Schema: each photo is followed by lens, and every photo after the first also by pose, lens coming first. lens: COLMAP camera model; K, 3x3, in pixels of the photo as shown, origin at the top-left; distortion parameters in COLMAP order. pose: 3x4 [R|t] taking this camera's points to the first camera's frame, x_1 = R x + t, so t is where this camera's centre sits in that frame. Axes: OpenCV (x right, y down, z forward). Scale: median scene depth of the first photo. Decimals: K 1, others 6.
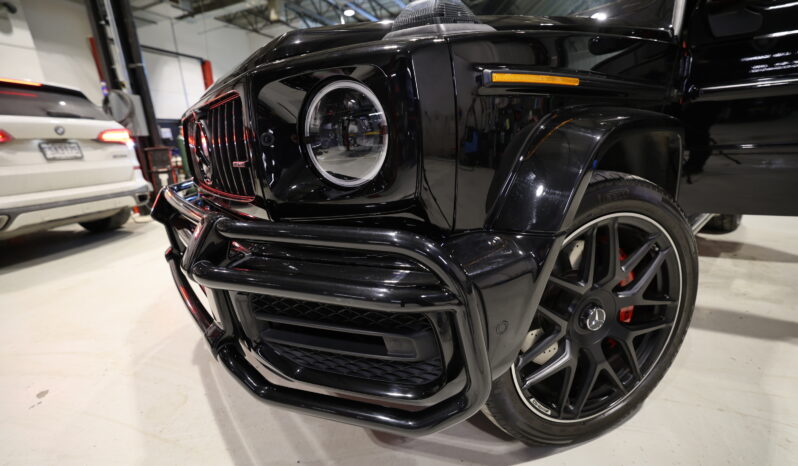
lens RADIAL K [[335.7, 0, 397.0], [0, 335.7, 231.3], [0, 0, 1]] dist [-0.035953, 0.005235]
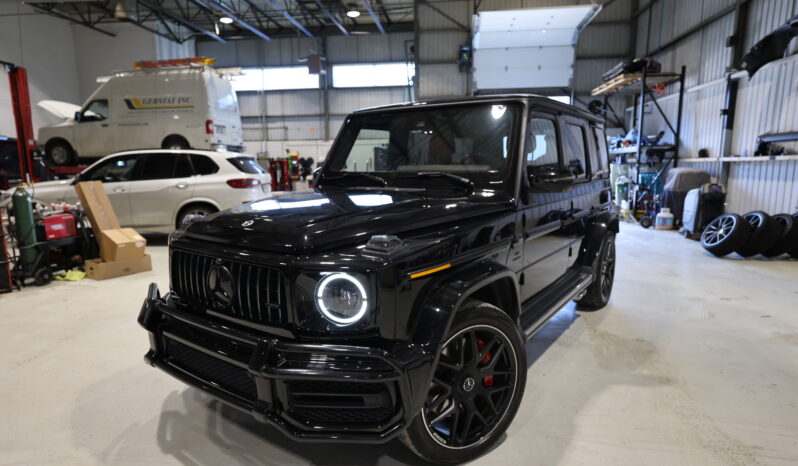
lens RADIAL K [[449.5, 0, 401.4], [0, 449.5, 229.9], [0, 0, 1]] dist [-0.000154, 0.004713]
pose [[0.962732, 0.020065, 0.269710, -0.377999], [0.017397, 0.990584, -0.135793, -0.215756], [-0.269896, 0.135425, 0.953319, -1.216897]]
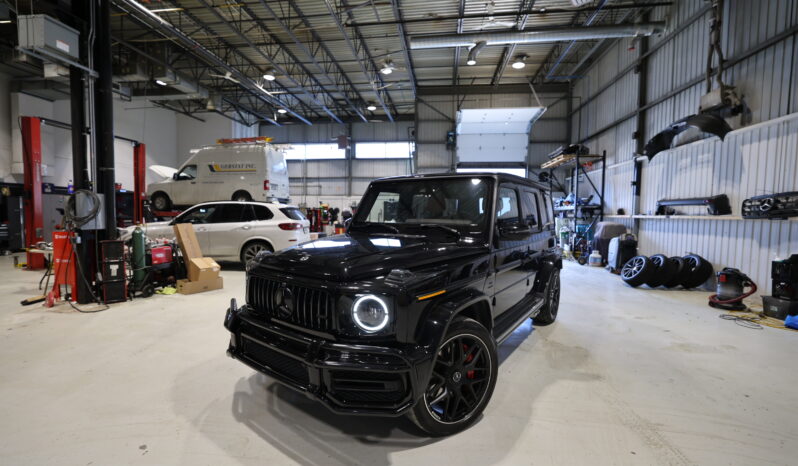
lens RADIAL K [[335.7, 0, 400.1], [0, 335.7, 230.3], [0, 0, 1]] dist [-0.035953, 0.005235]
pose [[0.963034, 0.064857, 0.261456, -0.494614], [-0.003674, 0.973656, -0.227994, -0.217199], [-0.269355, 0.218605, 0.937902, -1.371677]]
